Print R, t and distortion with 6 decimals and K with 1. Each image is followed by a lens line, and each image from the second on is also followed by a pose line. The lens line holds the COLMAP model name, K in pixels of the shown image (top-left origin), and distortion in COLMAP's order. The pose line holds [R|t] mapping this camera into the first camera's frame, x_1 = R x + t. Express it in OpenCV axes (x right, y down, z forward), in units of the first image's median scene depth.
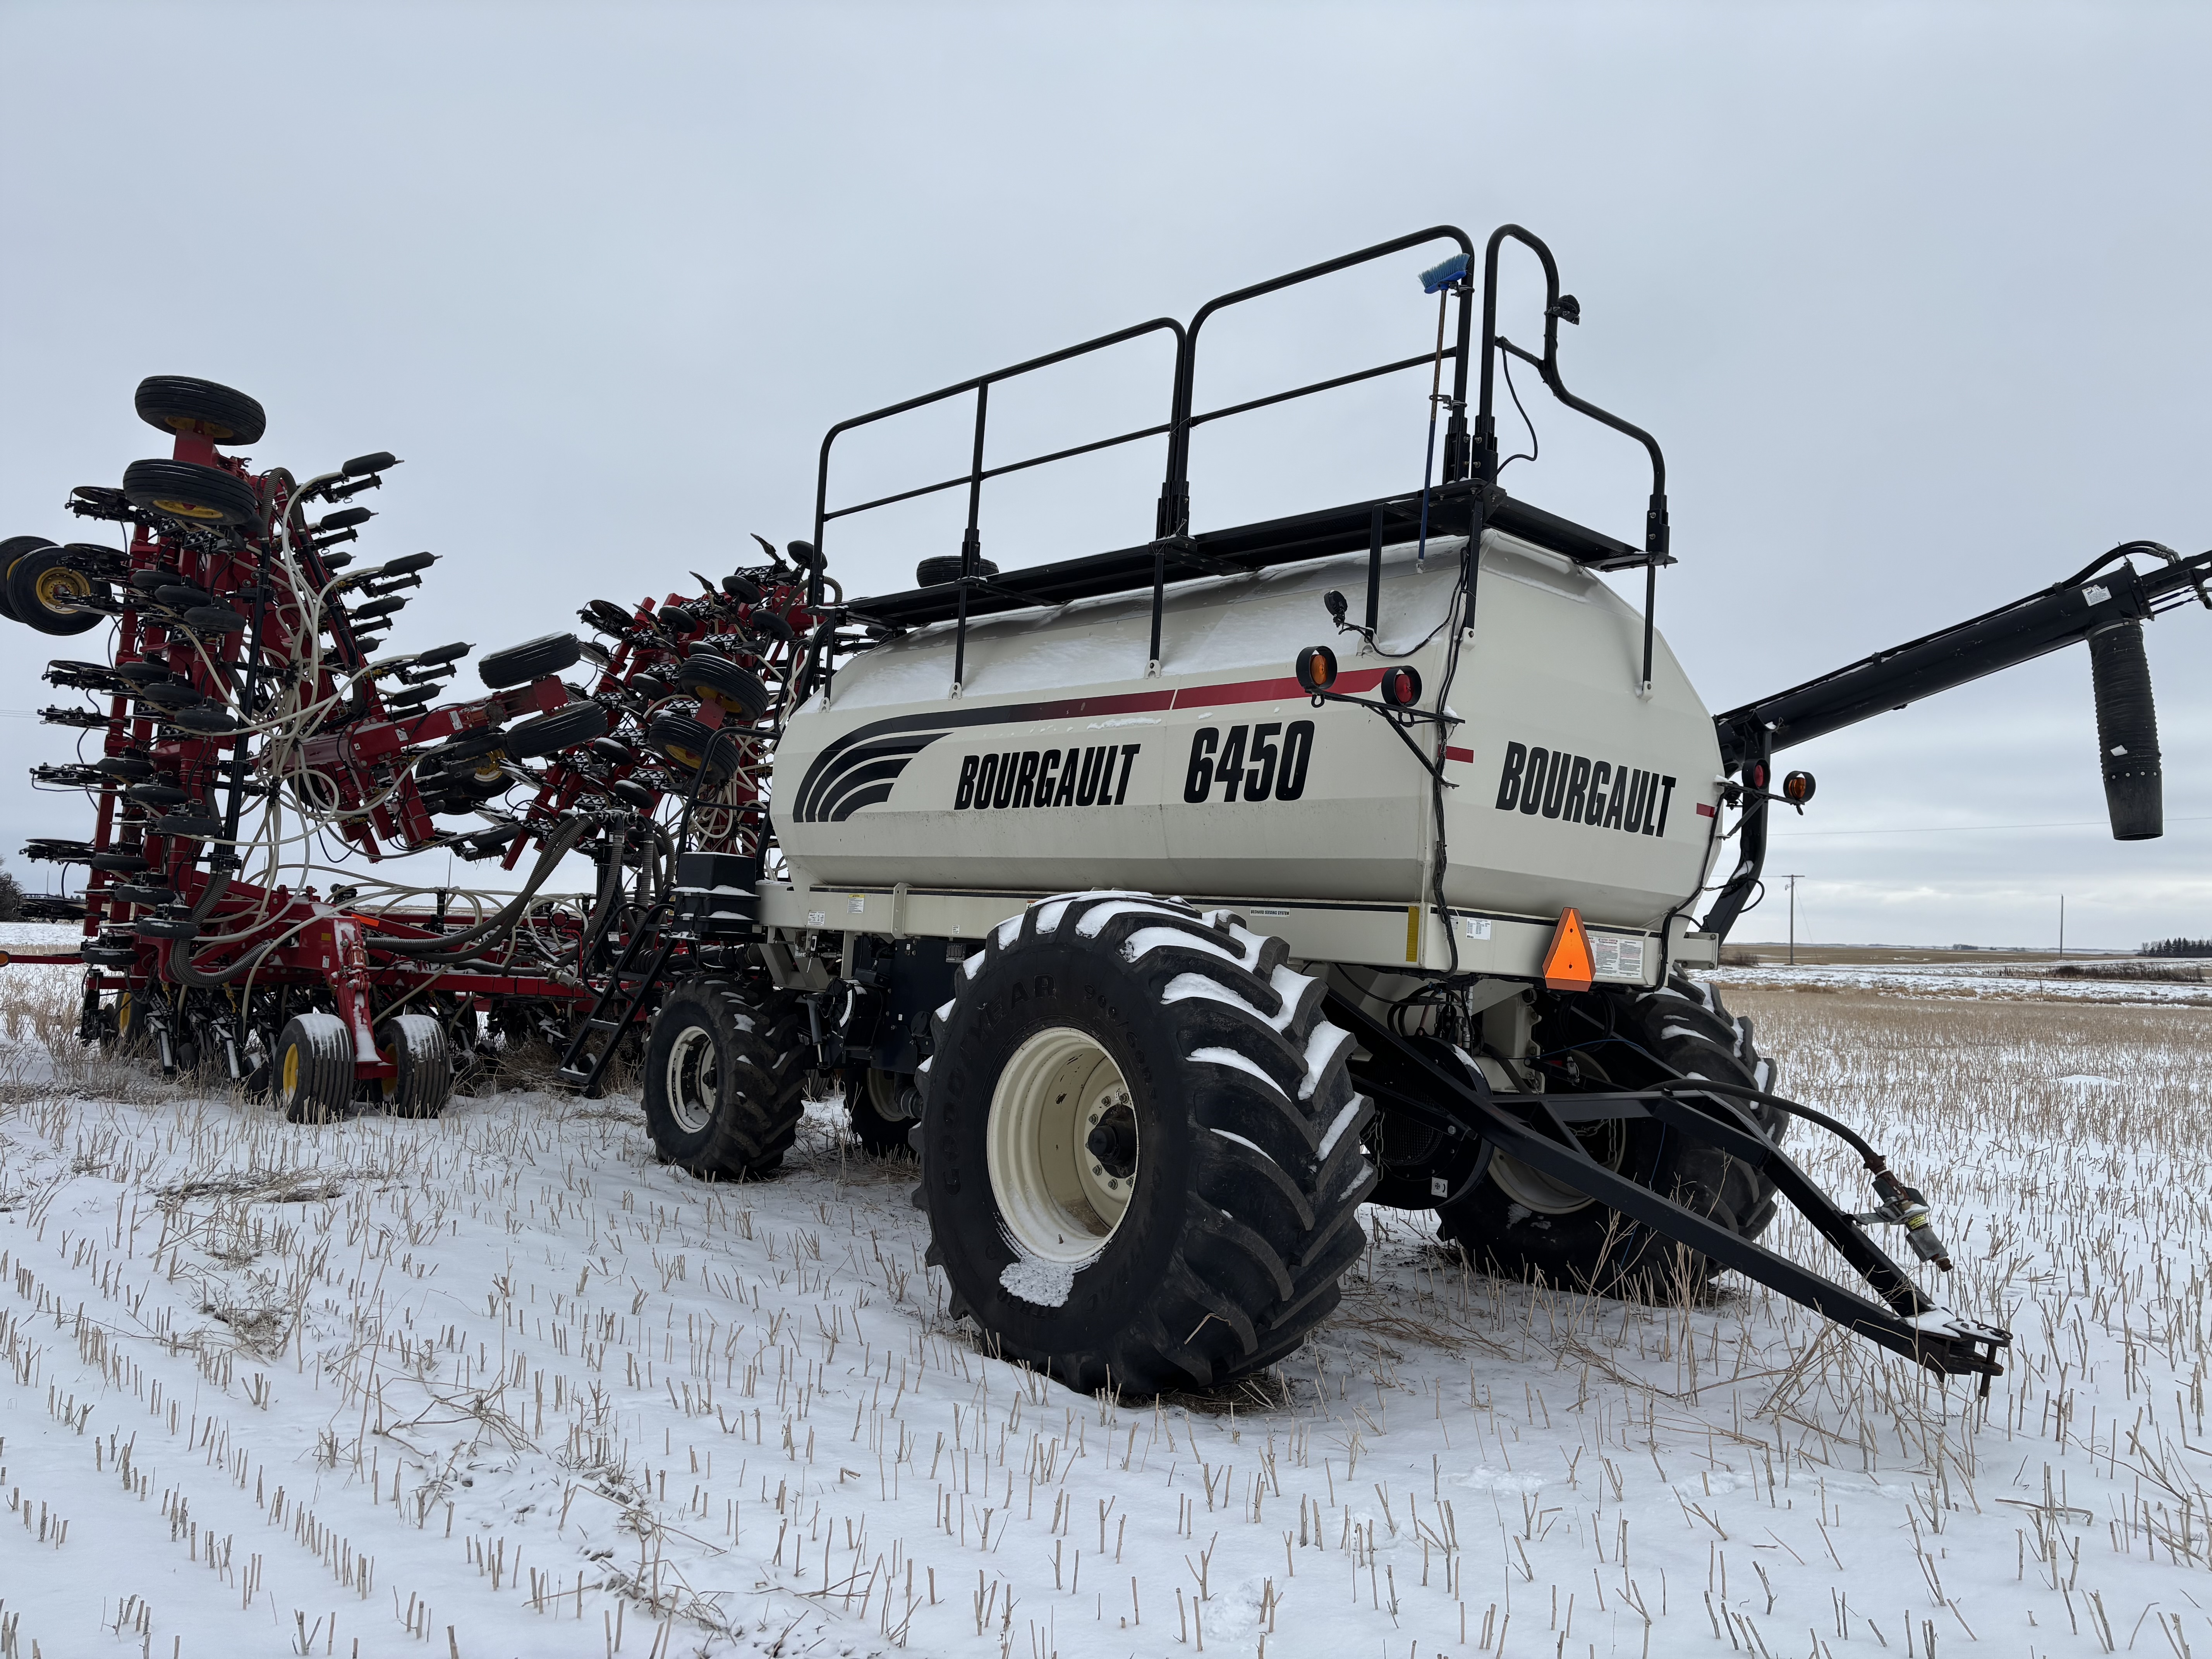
lens RADIAL K [[1697.5, 0, 1105.1], [0, 1697.5, 827.9], [0, 0, 1]] dist [0.026422, -0.025254]
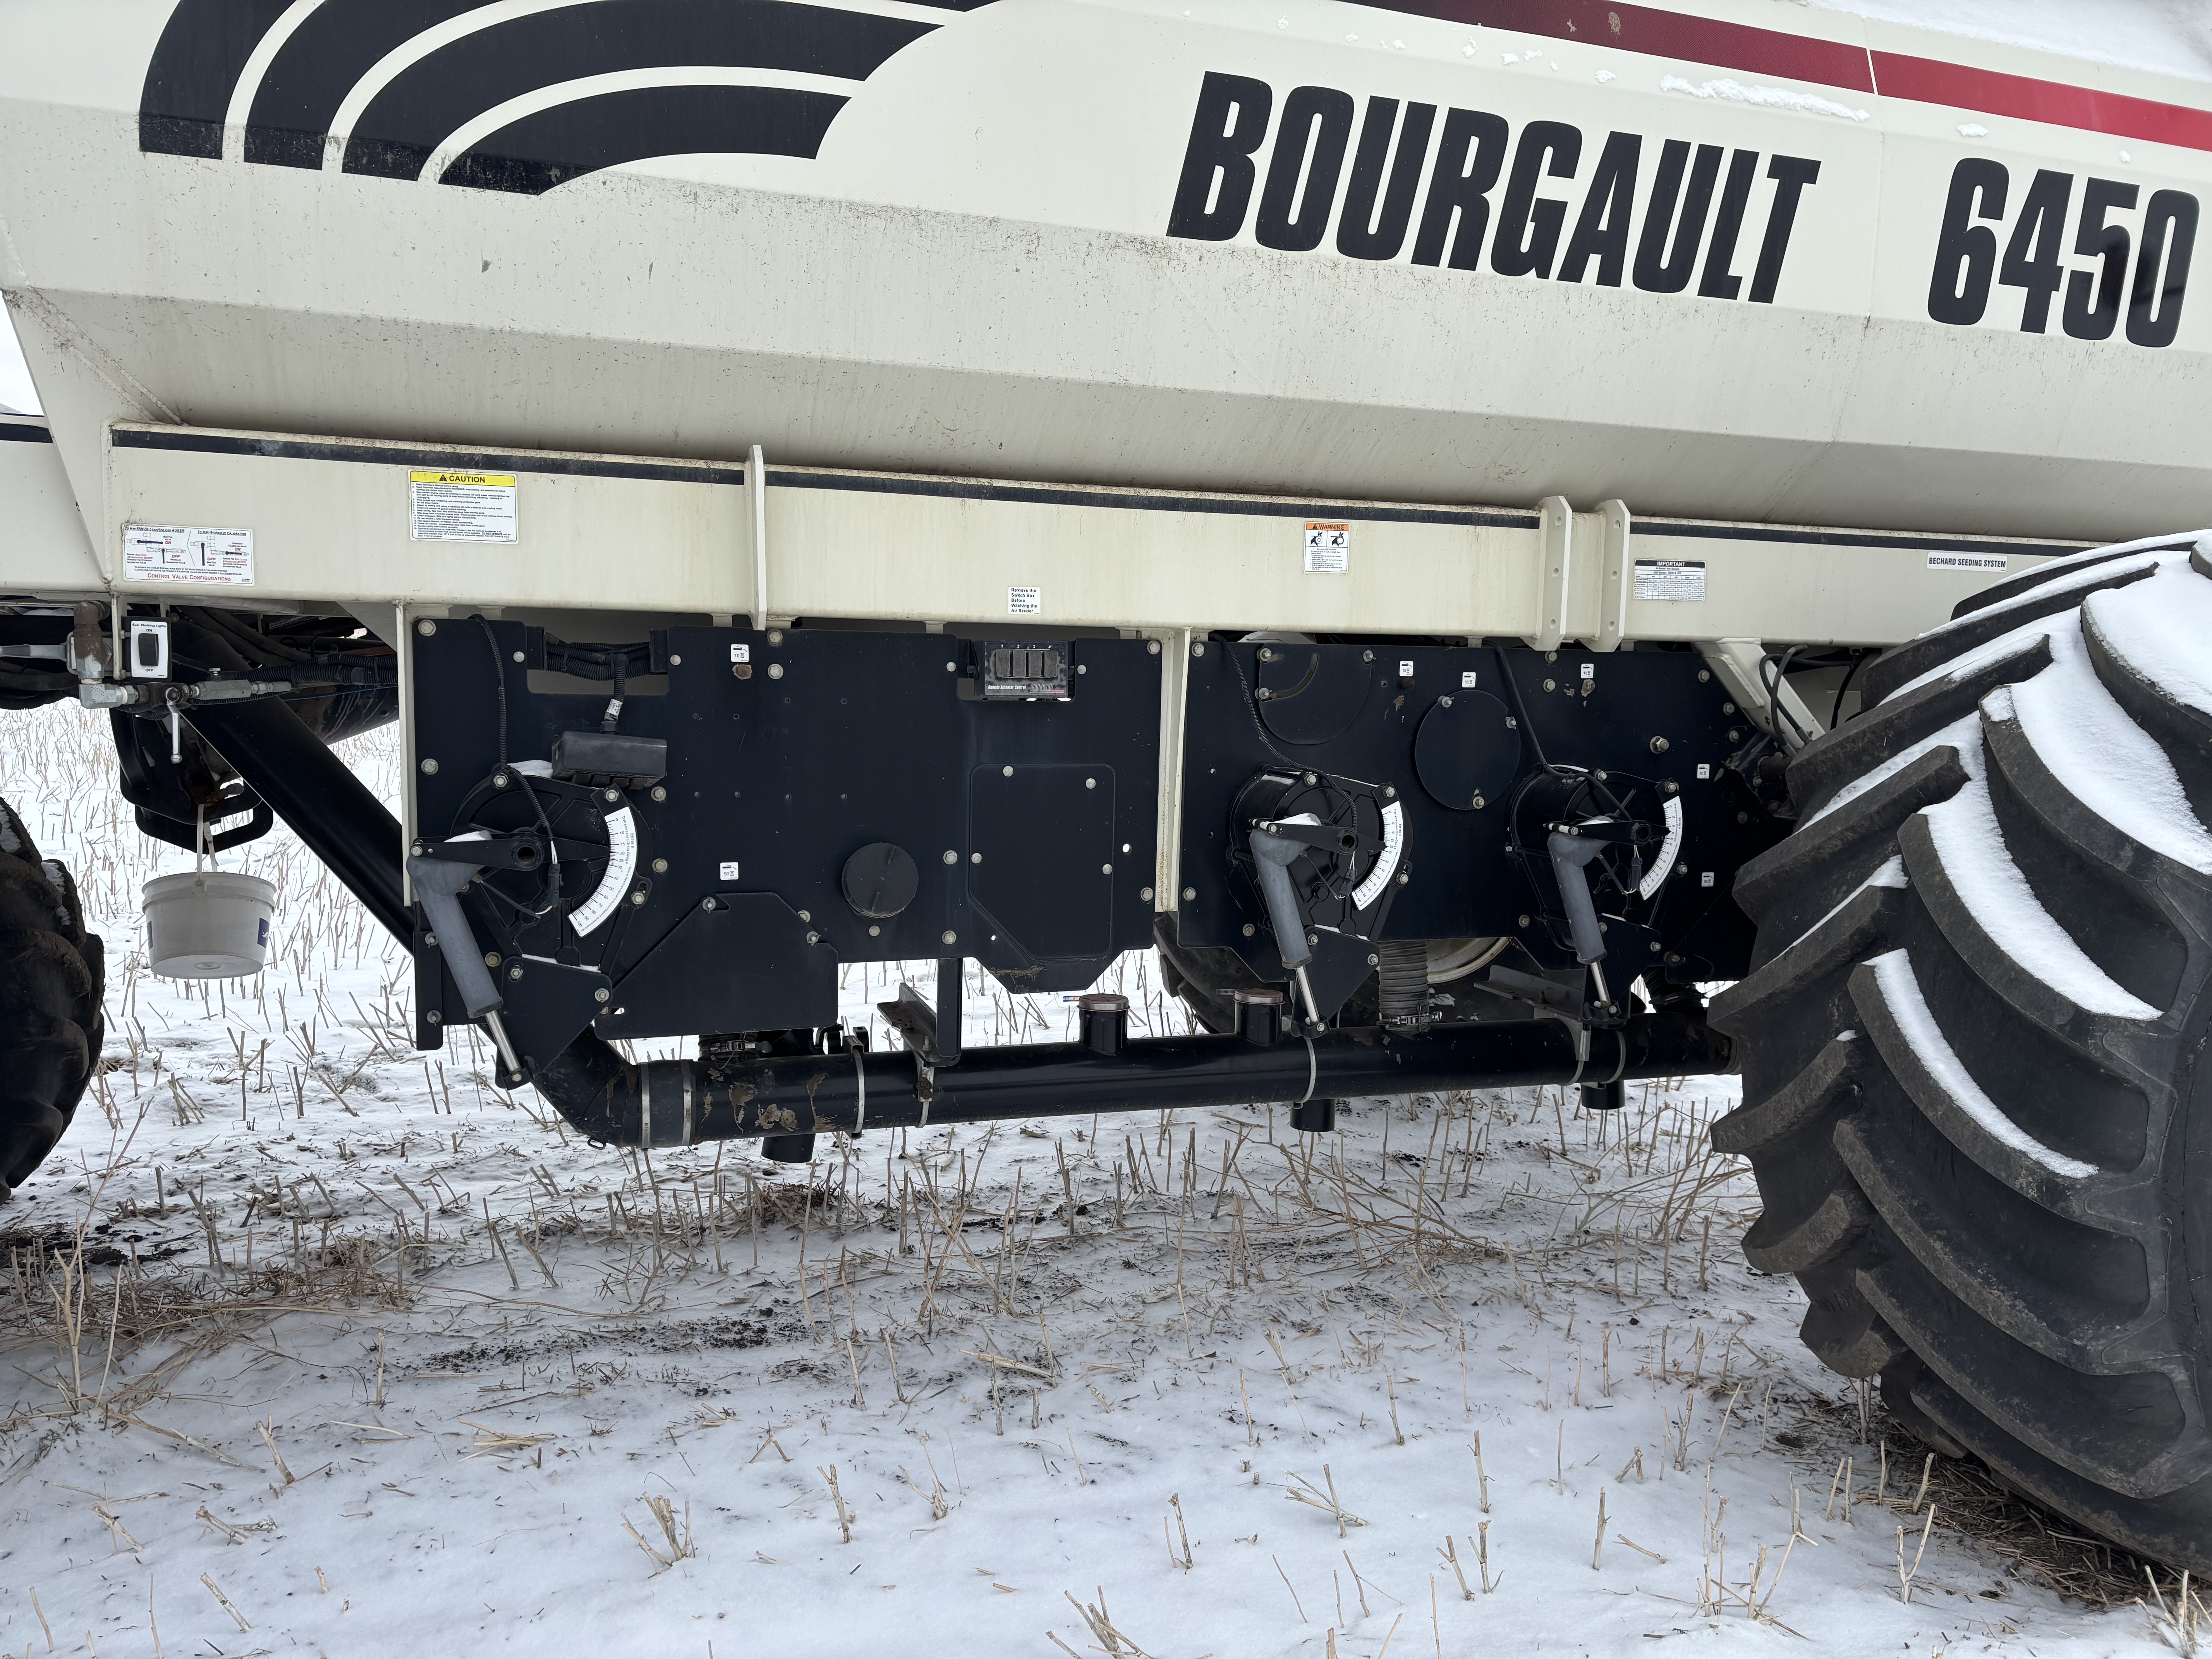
lens RADIAL K [[1697.5, 0, 1104.7], [0, 1697.5, 827.1], [0, 0, 1]] dist [0.026422, -0.025254]
pose [[0.370459, -0.162631, 0.914500, -0.464998], [-0.067942, 0.977171, 0.201299, 0.039948], [-0.926360, -0.136706, 0.350953, 0.985965]]
